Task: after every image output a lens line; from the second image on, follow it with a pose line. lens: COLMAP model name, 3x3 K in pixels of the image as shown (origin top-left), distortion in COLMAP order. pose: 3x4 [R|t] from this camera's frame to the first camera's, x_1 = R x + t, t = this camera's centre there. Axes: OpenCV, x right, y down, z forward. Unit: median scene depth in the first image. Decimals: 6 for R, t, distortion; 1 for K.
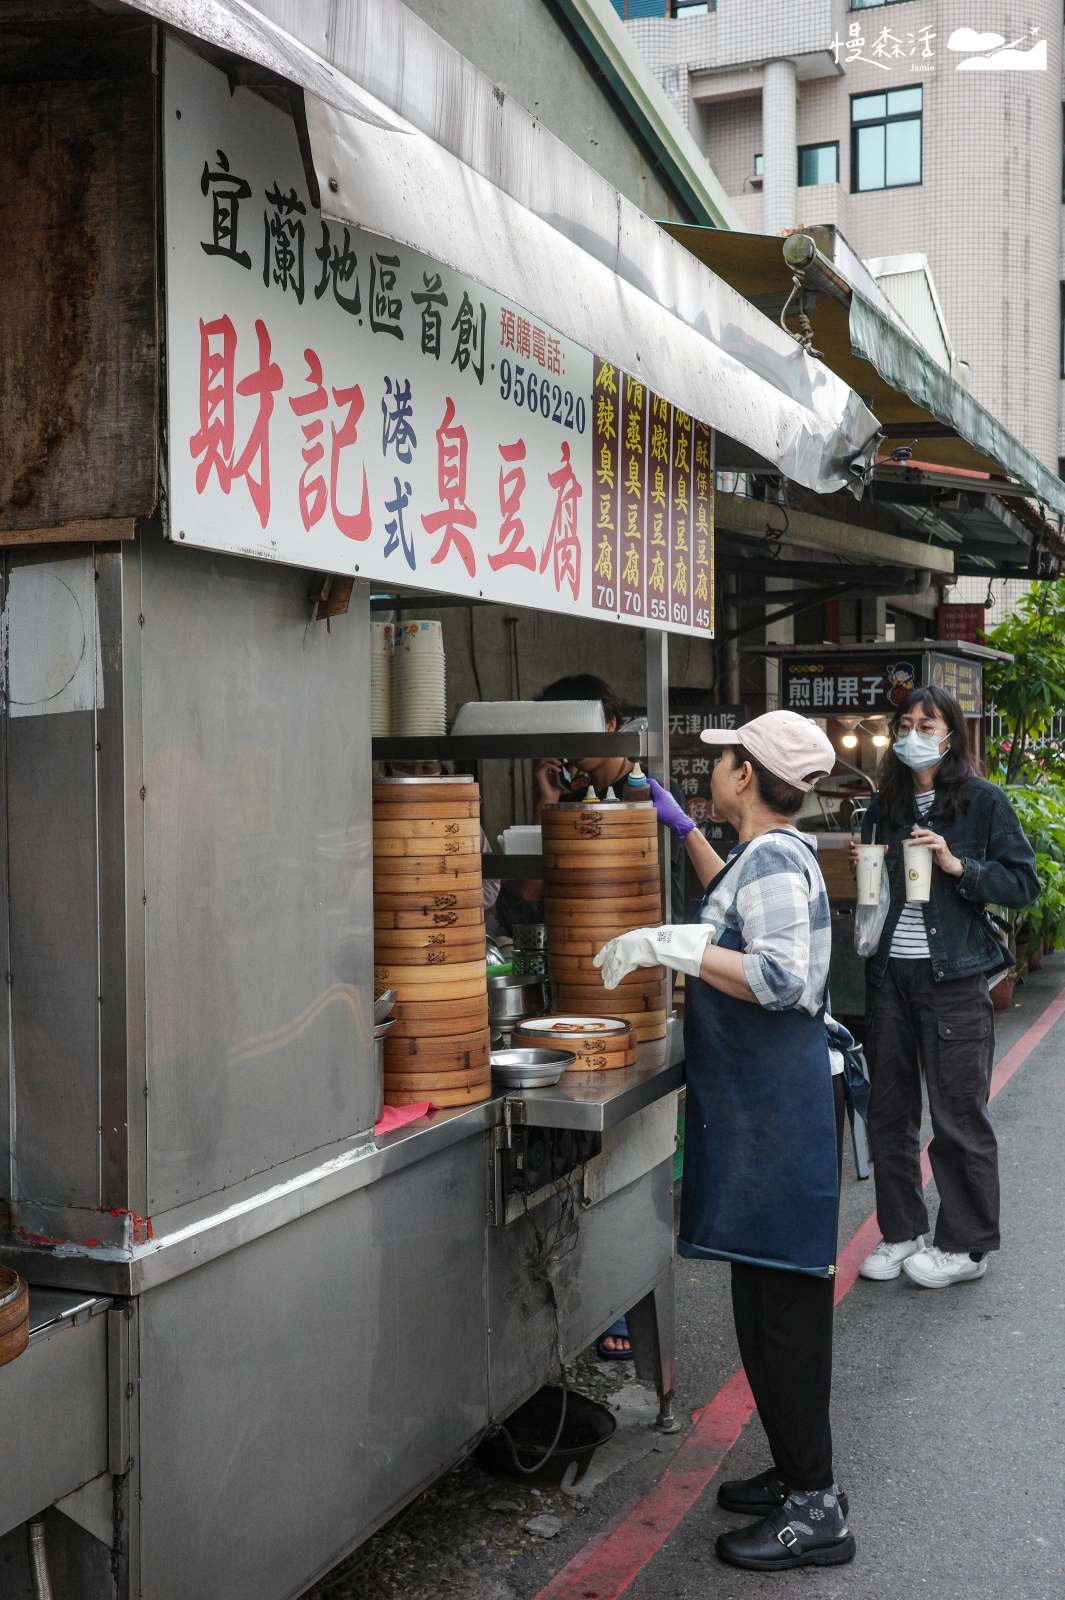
lens RADIAL K [[1834.9, 0, 531.7], [0, 1834.9, 802.9], [0, 0, 1]] dist [0.021804, 0.000000]
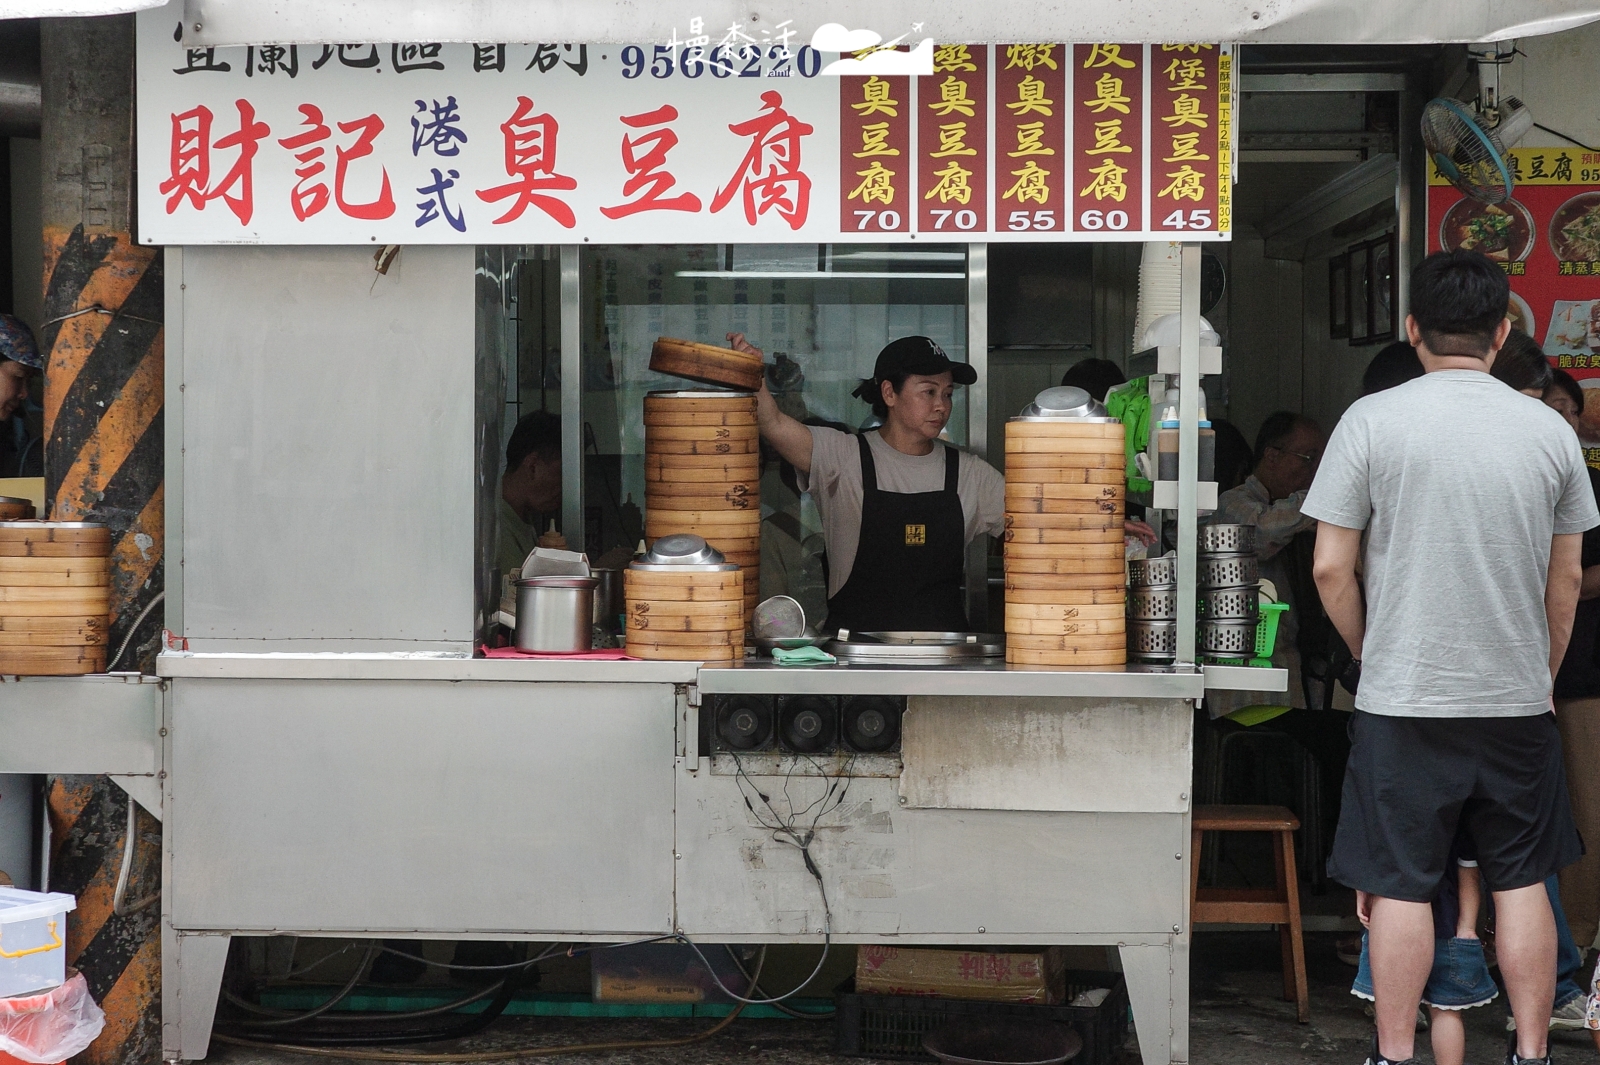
lens RADIAL K [[3511.5, 0, 801.5], [0, 3511.5, 530.4], [0, 0, 1]] dist [0.015892, 0.000000]
pose [[0.322531, 0.023646, -0.946263, 2.833235], [-0.032441, 0.999377, 0.013916, 0.057847], [0.946003, 0.026210, 0.323097, 0.448792]]
